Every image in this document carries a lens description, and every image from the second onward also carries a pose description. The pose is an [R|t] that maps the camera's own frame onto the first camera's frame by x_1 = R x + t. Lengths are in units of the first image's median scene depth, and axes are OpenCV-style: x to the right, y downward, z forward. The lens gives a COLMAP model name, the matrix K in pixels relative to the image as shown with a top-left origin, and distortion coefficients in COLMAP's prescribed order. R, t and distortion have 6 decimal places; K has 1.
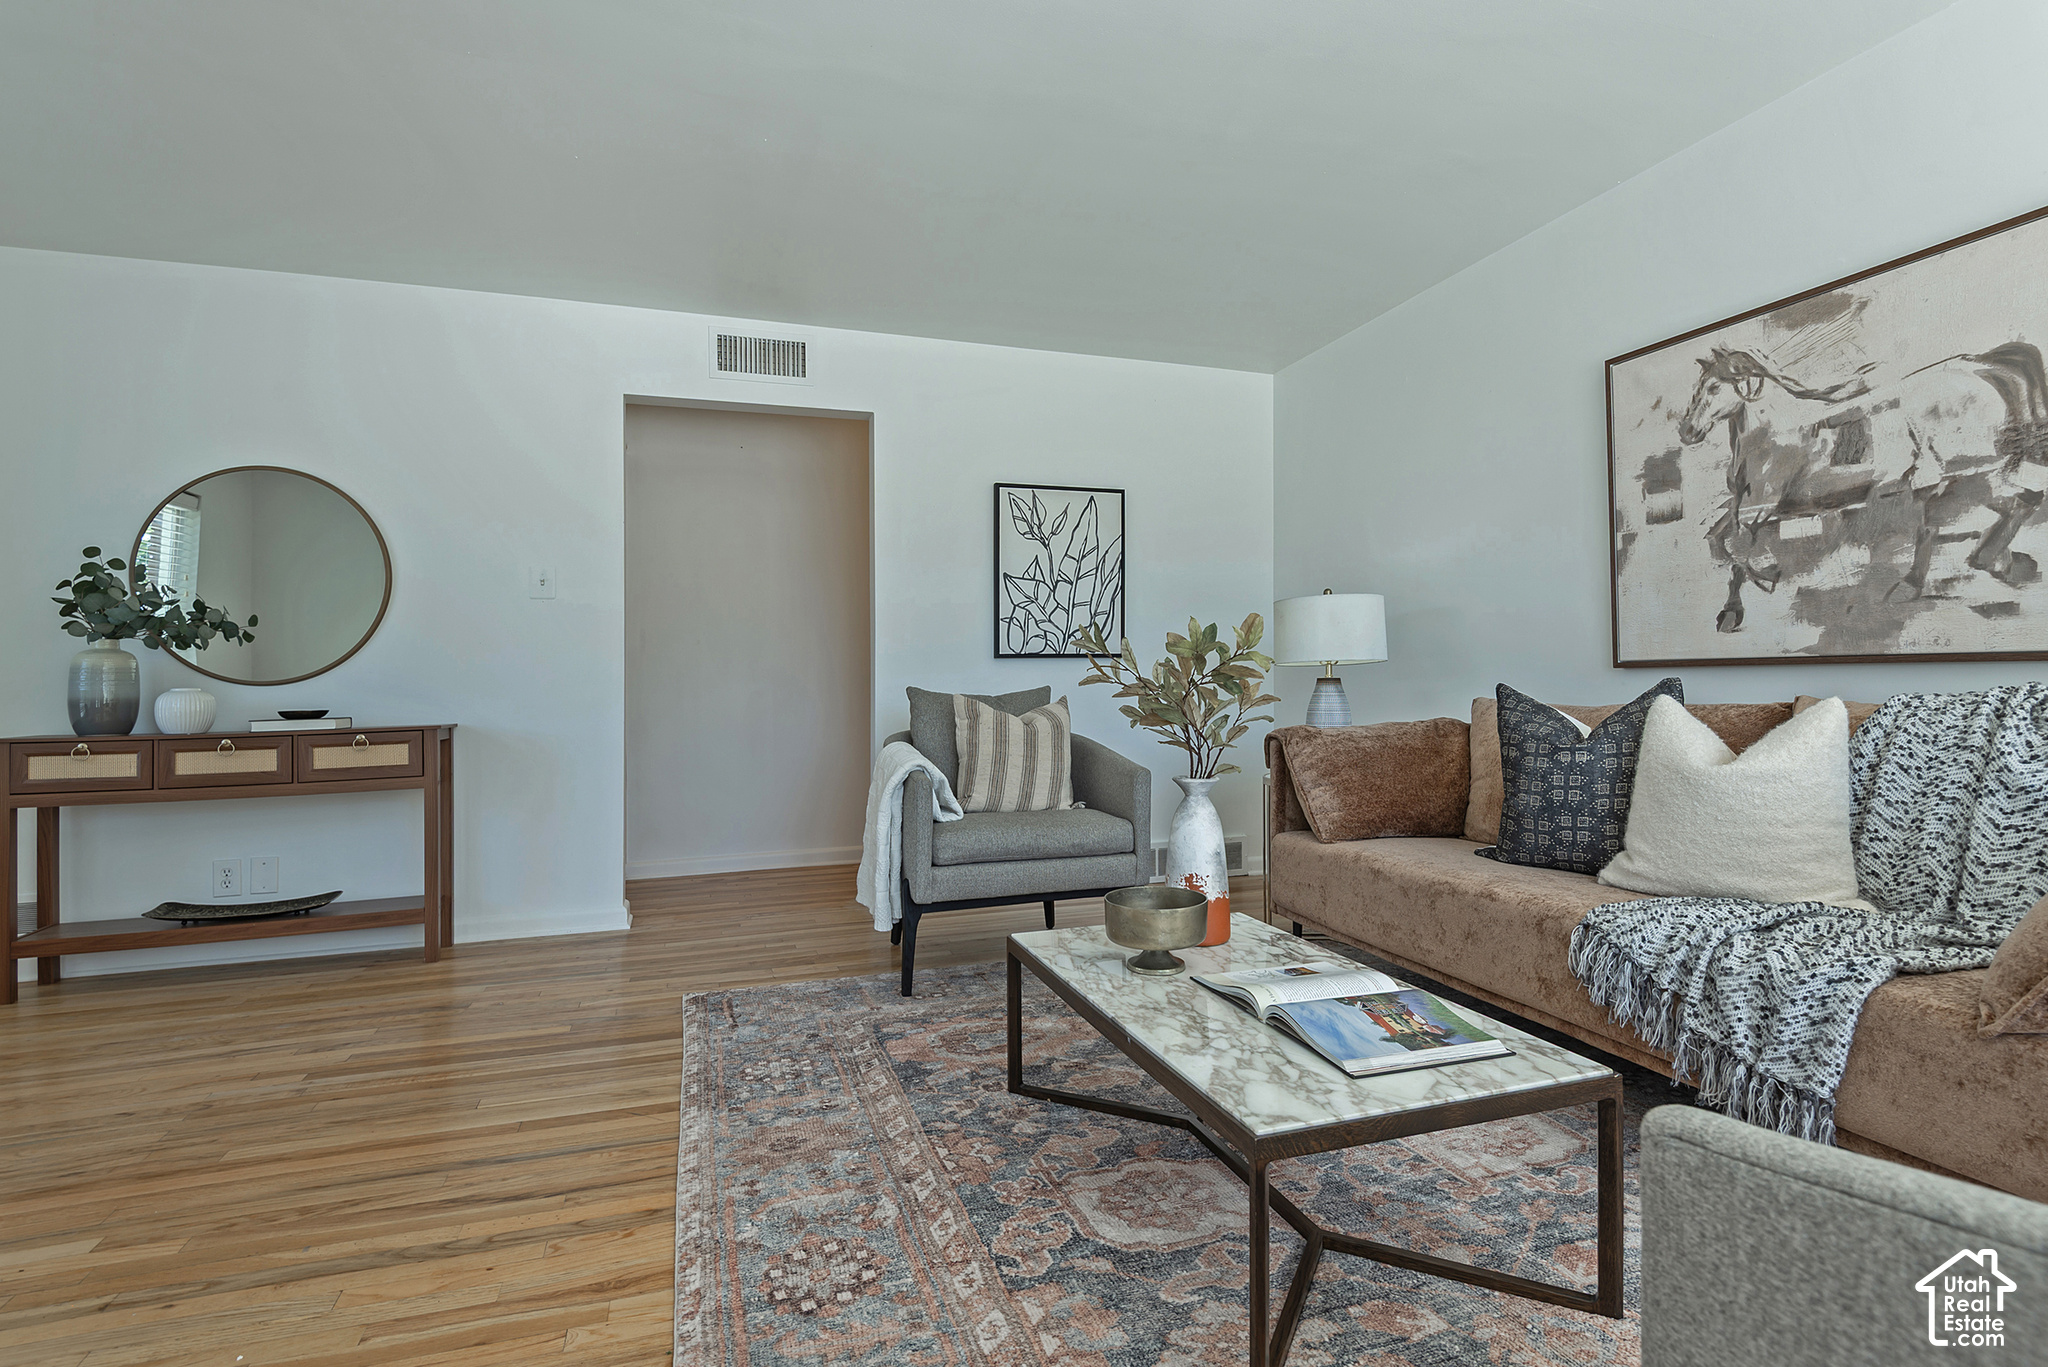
lens RADIAL K [[1002.5, 0, 1035.3], [0, 1002.5, 675.0], [0, 0, 1]] dist [0.004607, -0.007142]
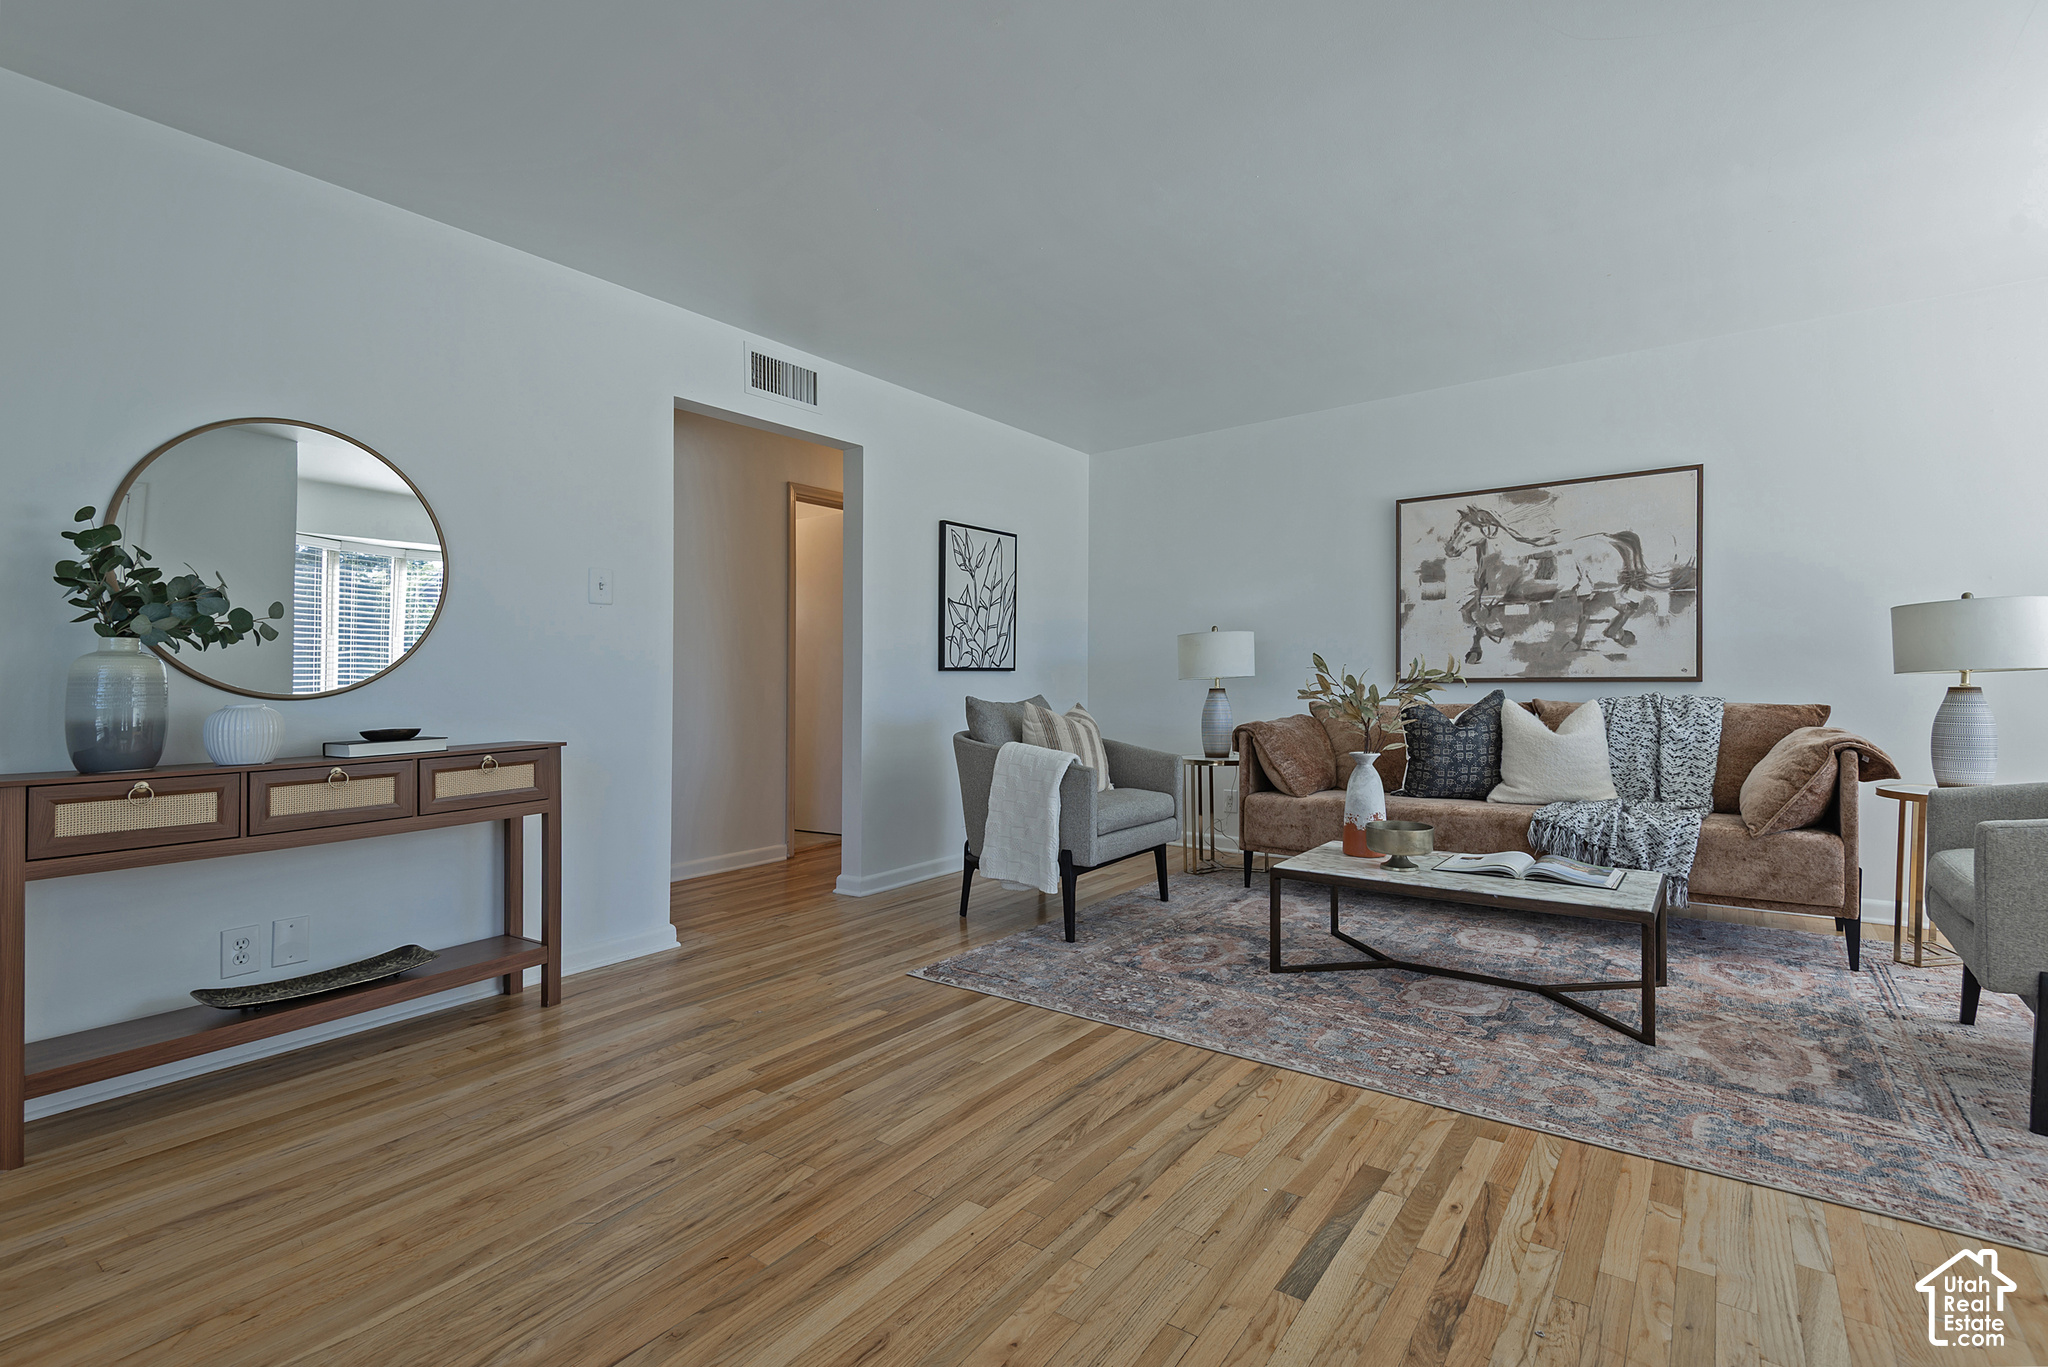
lens RADIAL K [[963.7, 0, 1017.1], [0, 963.7, 686.5], [0, 0, 1]] dist [0.017844, -0.004688]
pose [[0.811669, -0.000102, 0.584118, -1.015881], [-0.003497, 0.999981, 0.005034, -0.007914], [-0.584108, -0.006129, 0.811653, 0.066366]]
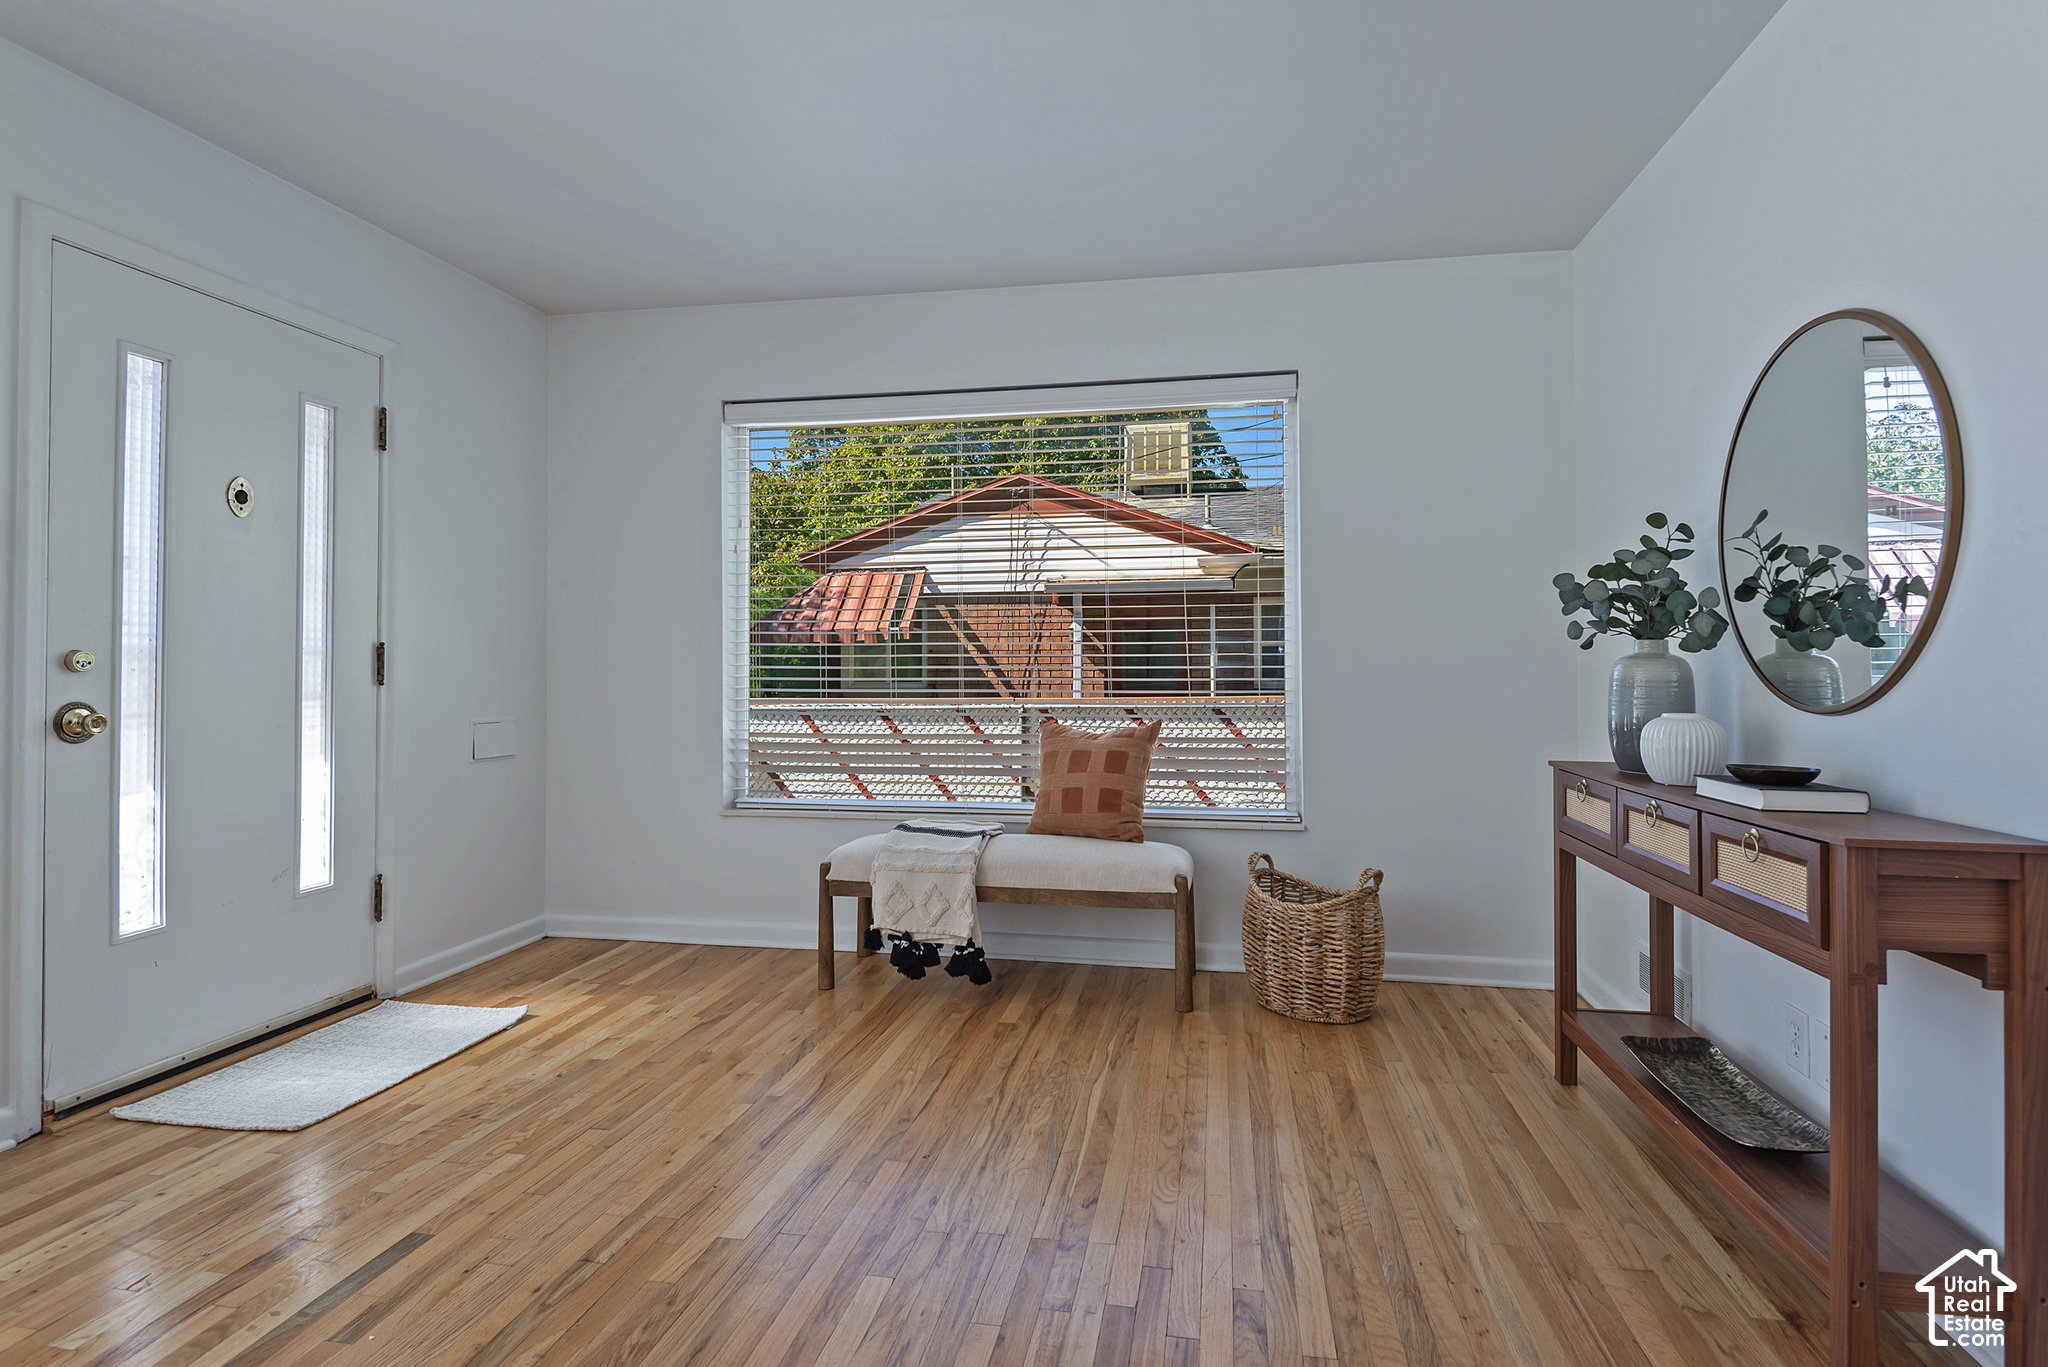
lens RADIAL K [[1002.5, 0, 1018.4], [0, 1002.5, 664.1], [0, 0, 1]] dist [0.004607, -0.007142]
pose [[-0.492233, 0.006692, -0.870438, -0.102476], [0.013326, 0.999911, 0.000152, -0.030319], [0.870362, -0.011524, -0.492278, 1.197193]]
